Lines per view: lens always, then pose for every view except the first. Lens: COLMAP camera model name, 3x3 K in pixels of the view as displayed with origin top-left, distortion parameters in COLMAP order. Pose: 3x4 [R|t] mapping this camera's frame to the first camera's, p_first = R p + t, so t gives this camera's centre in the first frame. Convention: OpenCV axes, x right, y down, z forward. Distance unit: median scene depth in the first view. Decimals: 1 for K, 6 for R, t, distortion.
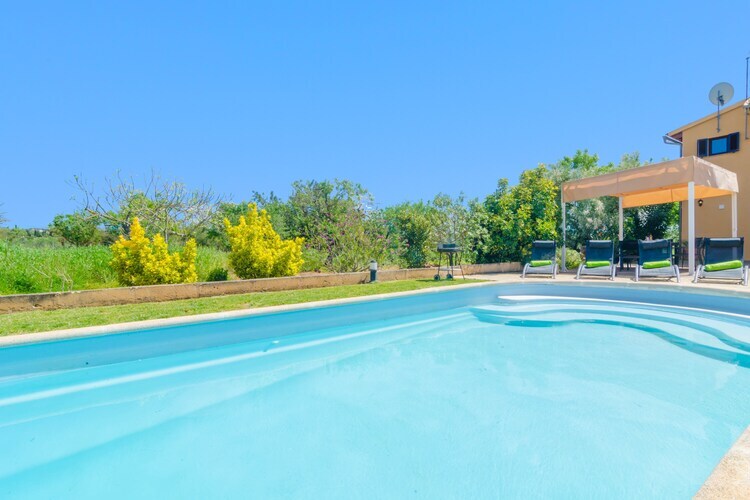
lens RADIAL K [[360.7, 0, 373.0], [0, 360.7, 251.1], [0, 0, 1]] dist [-0.001366, 0.000620]
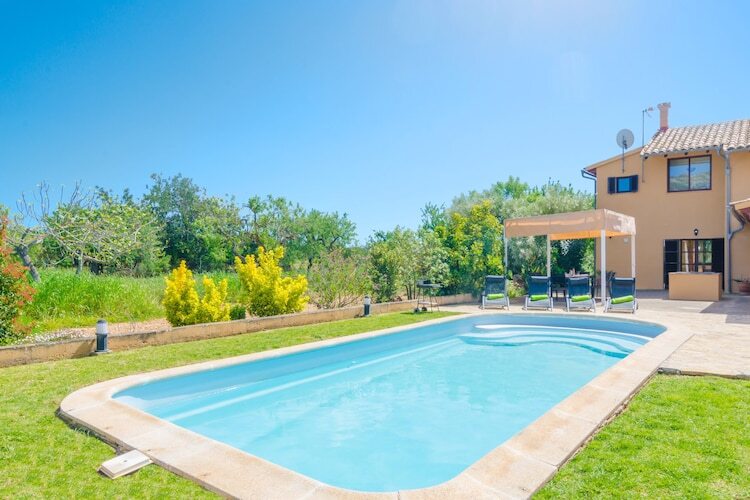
lens RADIAL K [[508.3, 0, 375.0], [0, 508.3, 250.0], [0, 0, 1]] dist [0.000650, -0.002854]
pose [[0.955107, 0.021359, 0.295489, -0.334521], [-0.012146, 0.999382, -0.032981, -0.049124], [-0.296011, 0.027912, 0.954777, -0.382062]]
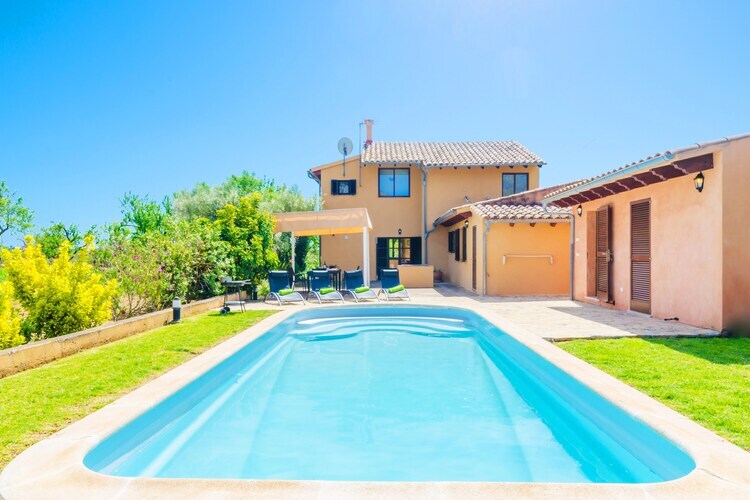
lens RADIAL K [[508.3, 0, 375.0], [0, 508.3, 250.0], [0, 0, 1]] dist [0.000650, -0.002854]
pose [[0.579225, 0.020861, 0.814901, -0.578905], [0.007767, 0.999486, -0.031108, -0.038795], [-0.815131, 0.024348, 0.578765, -0.122567]]
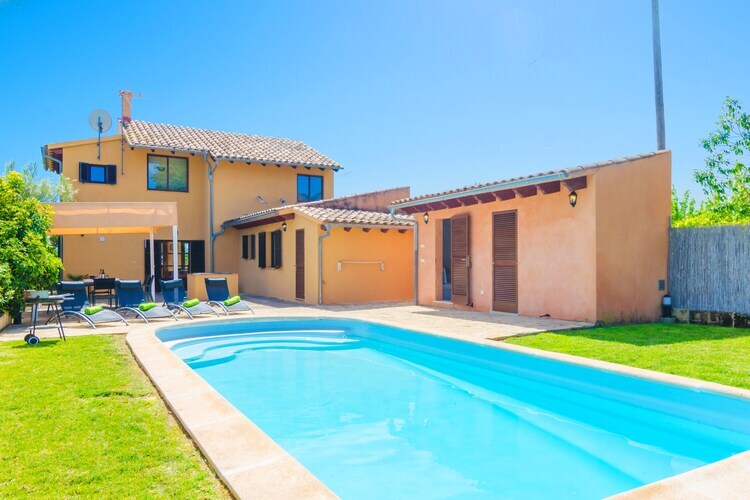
lens RADIAL K [[552.8, 0, 412.3], [0, 552.8, 250.4], [0, 0, 1]] dist [0.000744, -0.001614]
pose [[0.037319, 0.036611, 0.998633, -0.676811], [0.017719, 0.999147, -0.037292, -0.036194], [-0.999146, 0.019087, 0.036639, 0.193248]]
